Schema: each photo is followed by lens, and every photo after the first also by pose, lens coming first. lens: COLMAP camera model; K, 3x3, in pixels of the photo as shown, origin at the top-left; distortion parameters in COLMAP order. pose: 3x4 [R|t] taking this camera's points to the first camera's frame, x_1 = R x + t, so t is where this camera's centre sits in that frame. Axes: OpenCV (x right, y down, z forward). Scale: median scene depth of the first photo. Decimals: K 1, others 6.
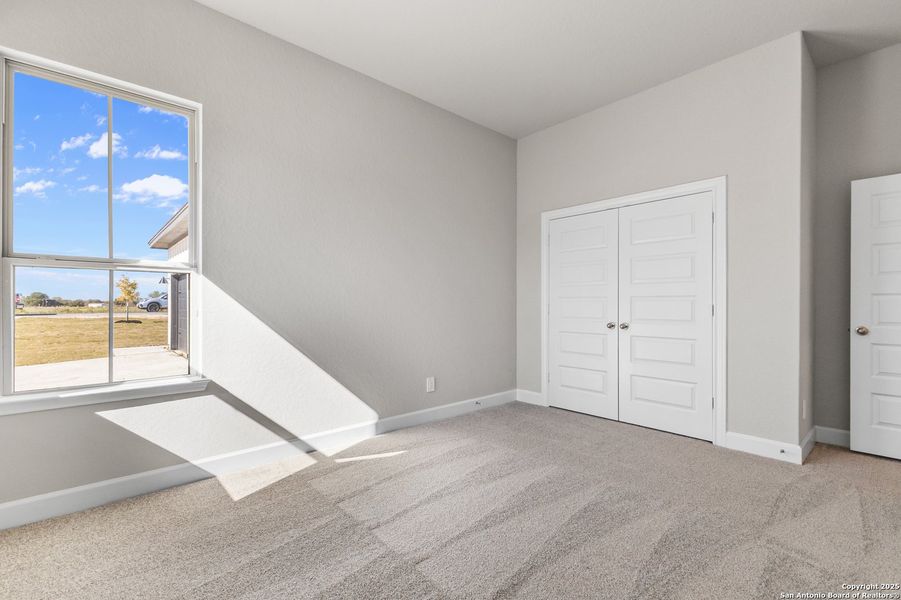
lens RADIAL K [[397.4, 0, 450.5], [0, 397.4, 300.0], [0, 0, 1]] dist [0.003665, -0.000548]
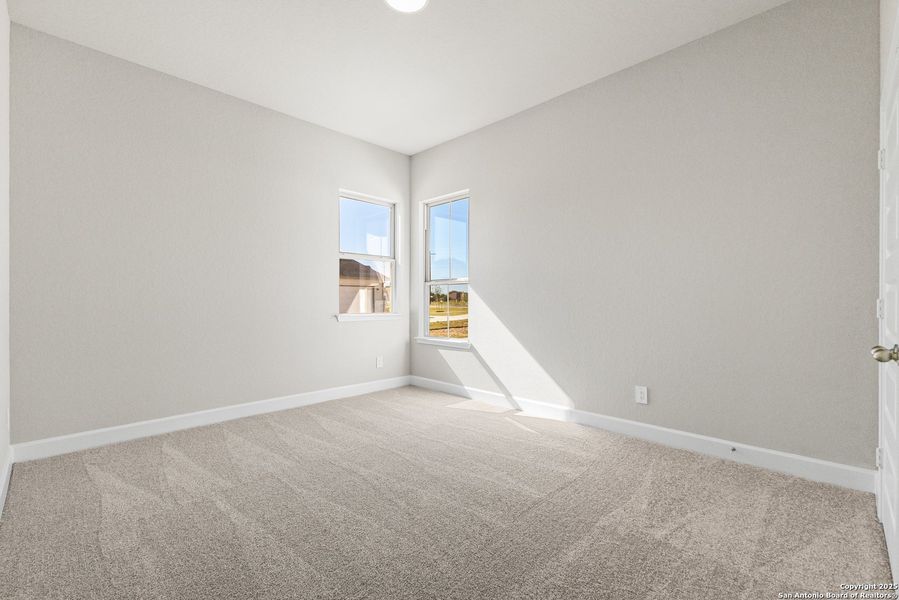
lens RADIAL K [[396.5, 0, 449.5], [0, 396.5, 300.0], [0, 0, 1]] dist [0.003665, -0.000548]
pose [[0.063482, -0.001575, -0.997982, 0.914325], [0.009414, 0.999955, -0.000979, 0.013762], [0.997939, -0.009333, 0.063493, 0.662539]]
